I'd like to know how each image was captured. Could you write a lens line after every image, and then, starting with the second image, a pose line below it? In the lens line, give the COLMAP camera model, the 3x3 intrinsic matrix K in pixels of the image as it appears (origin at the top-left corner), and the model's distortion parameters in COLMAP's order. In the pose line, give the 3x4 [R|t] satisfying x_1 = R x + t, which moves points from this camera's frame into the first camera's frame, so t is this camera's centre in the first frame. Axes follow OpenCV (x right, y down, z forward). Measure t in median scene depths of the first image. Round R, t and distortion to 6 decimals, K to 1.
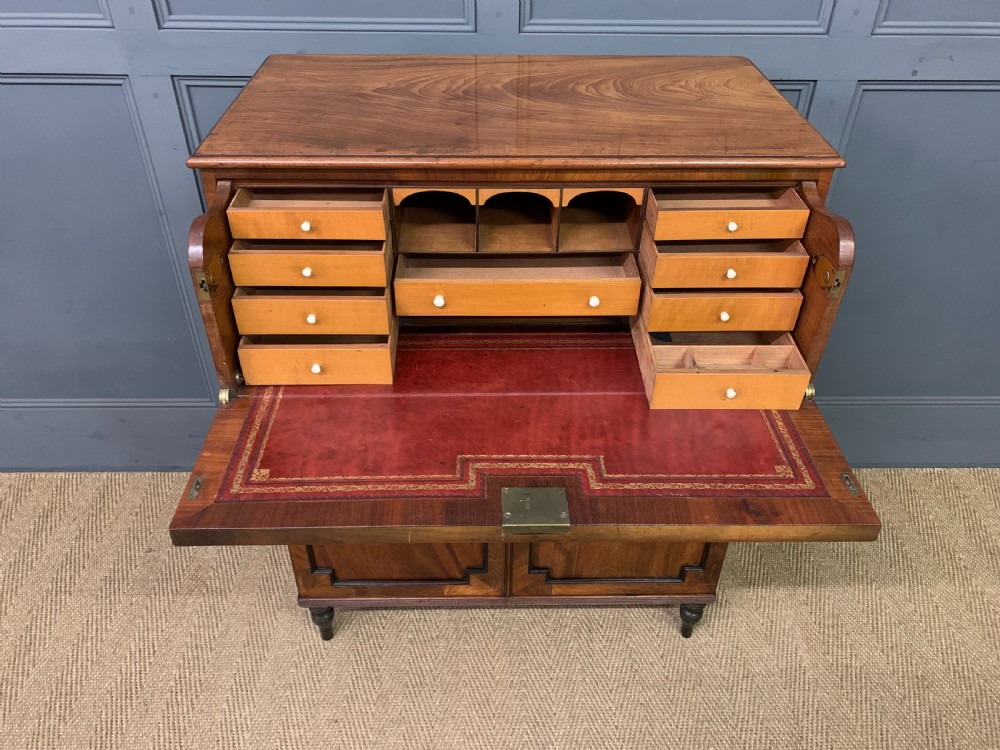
lens RADIAL K [[767.0, 0, 503.4], [0, 767.0, 379.8], [0, 0, 1]] dist [0.036178, -0.026374]
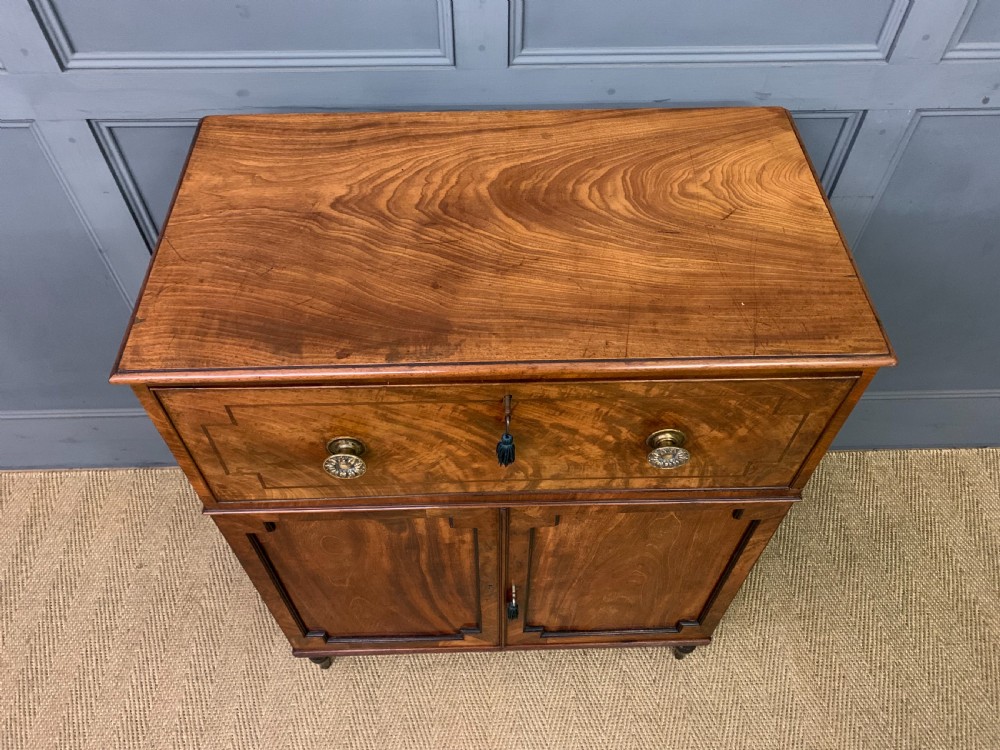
lens RADIAL K [[767.0, 0, 504.9], [0, 767.0, 367.8], [0, 0, 1]] dist [0.036178, -0.026374]
pose [[0.999919, -0.012144, 0.003761, 0.009283], [0.010800, 0.967503, 0.252629, -0.325906], [-0.006706, -0.252568, 0.967556, 0.125939]]
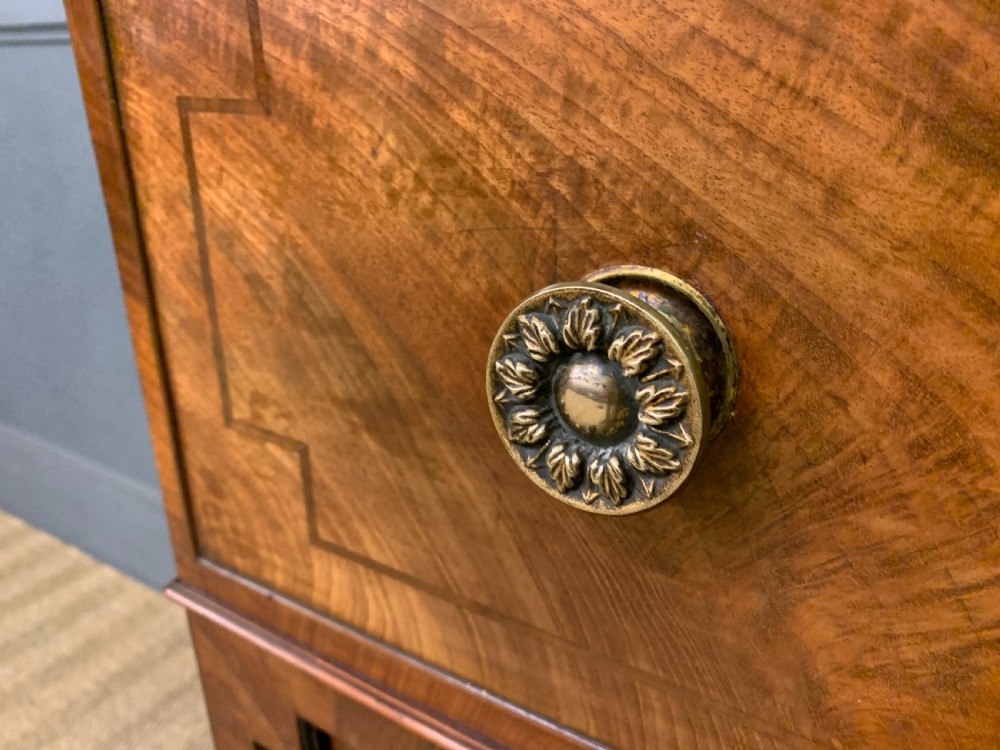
lens RADIAL K [[767.0, 0, 518.1], [0, 767.0, 375.6], [0, 0, 1]] dist [0.036178, -0.026374]
pose [[0.841448, 0.188916, -0.506238, -0.072051], [-0.317421, 0.931011, -0.180174, -0.073470], [0.437275, 0.312298, 0.843363, 0.609342]]
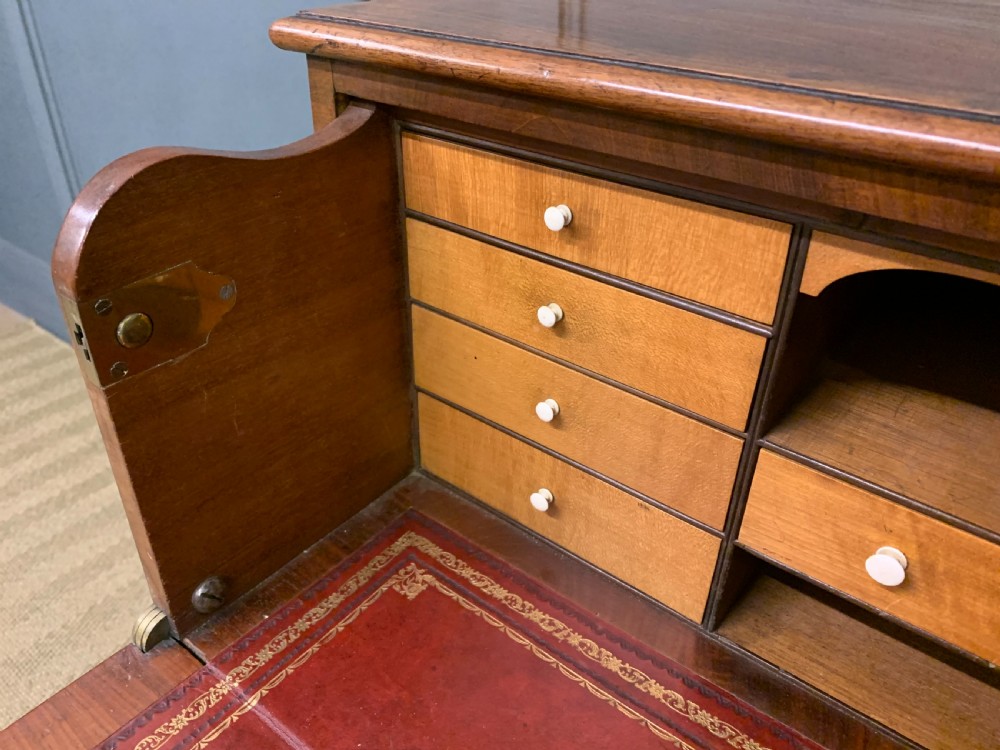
lens RADIAL K [[767.0, 0, 491.9], [0, 767.0, 377.2], [0, 0, 1]] dist [0.036178, -0.026374]
pose [[0.768199, 0.343692, -0.540136, -0.046113], [-0.384432, 0.922282, 0.040102, -0.118484], [0.511940, 0.176840, 0.840622, 0.500551]]
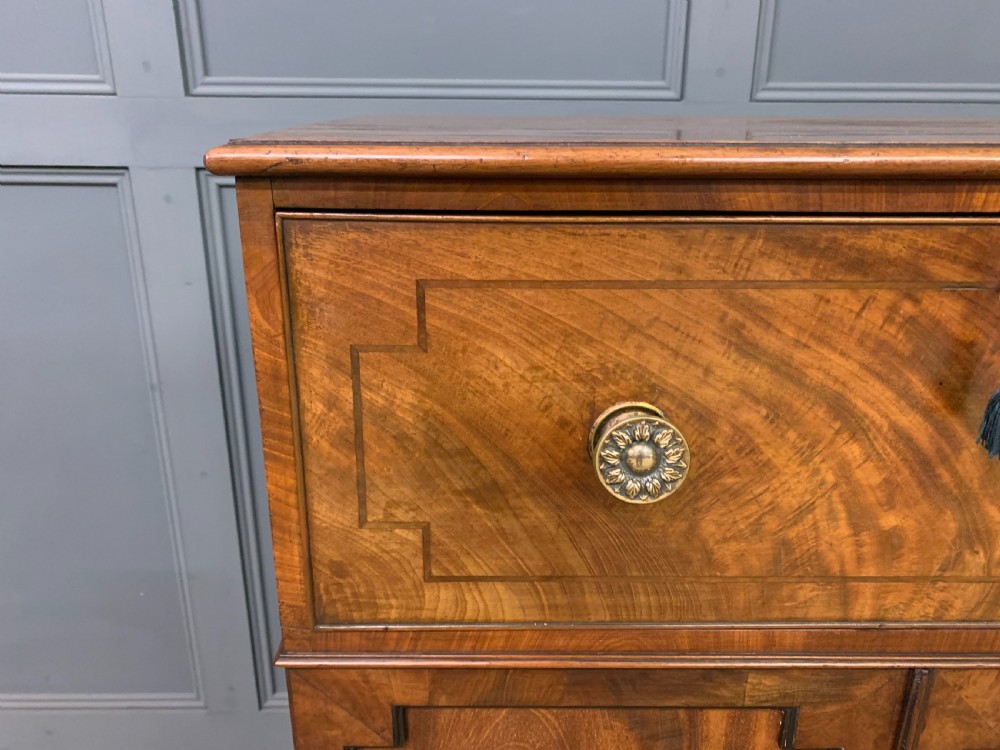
lens RADIAL K [[767.0, 0, 496.3], [0, 767.0, 370.9], [0, 0, 1]] dist [0.036178, -0.026374]
pose [[0.999929, -0.003807, -0.011275, -0.168557], [0.000170, 0.951903, -0.306398, -0.038628], [0.011899, 0.306375, 0.951837, 0.430993]]
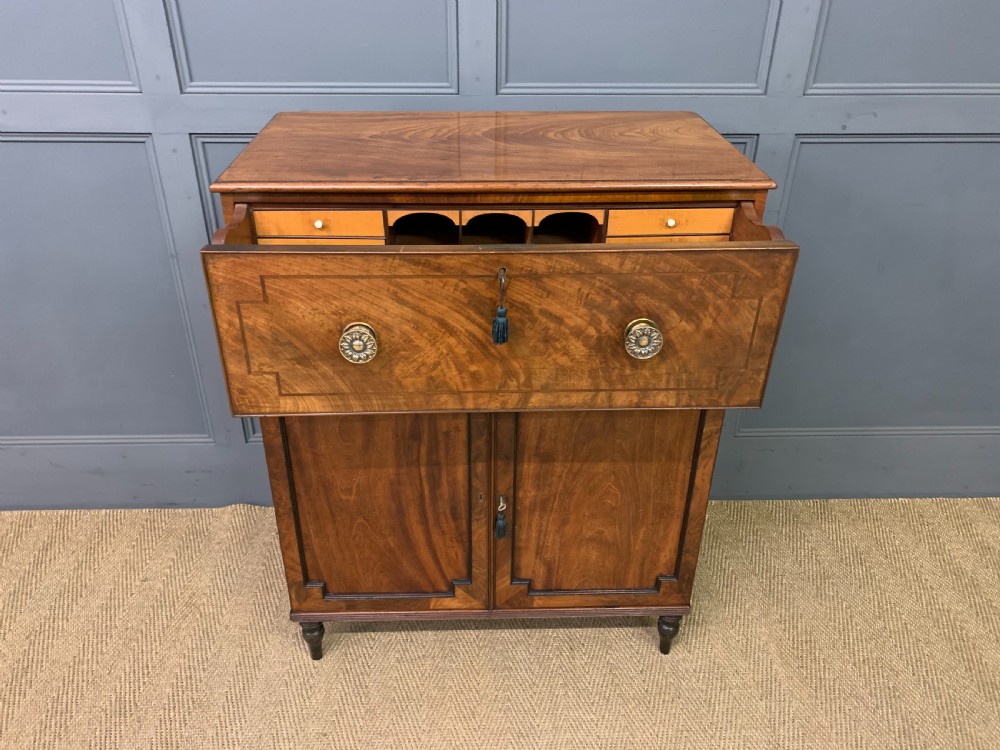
lens RADIAL K [[767.0, 0, 491.6], [0, 767.0, 370.0], [0, 0, 1]] dist [0.036178, -0.026374]
pose [[0.999935, -0.009335, 0.006542, 0.002222], [0.010067, 0.992406, -0.122592, 0.089076], [-0.005348, 0.122649, 0.992436, -0.077782]]
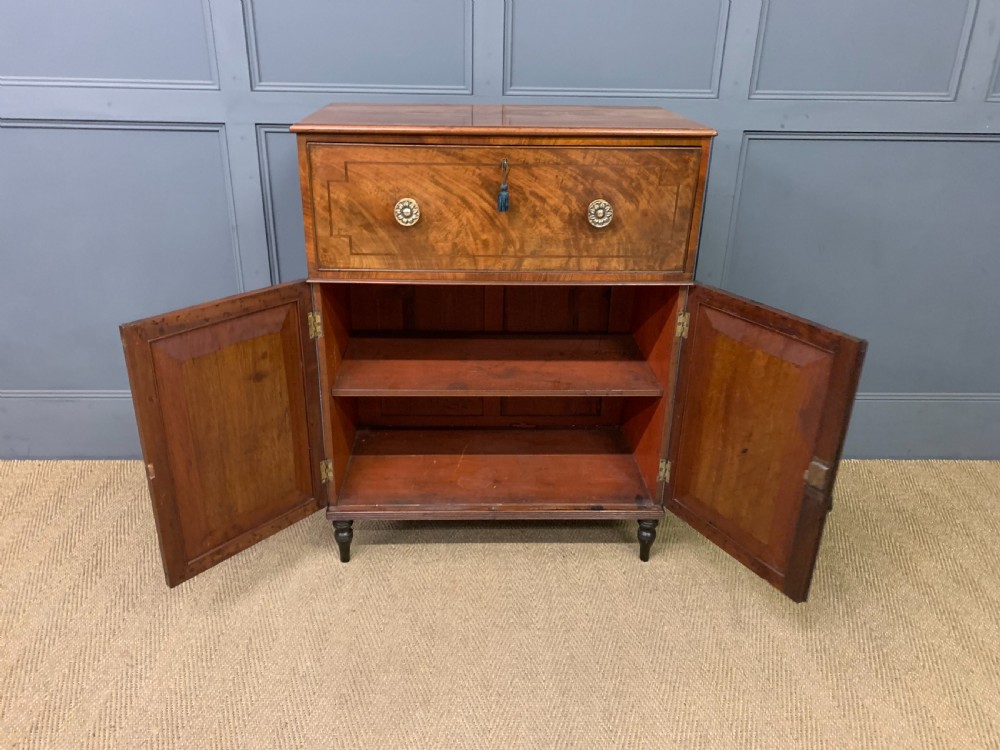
lens RADIAL K [[767.0, 0, 491.0], [0, 767.0, 376.9], [0, 0, 1]] dist [0.036178, -0.026374]
pose [[0.999928, -0.000380, 0.011996, -0.017590], [0.003125, 0.973273, -0.229629, 0.361094], [-0.011588, 0.229650, 0.973204, -0.252070]]
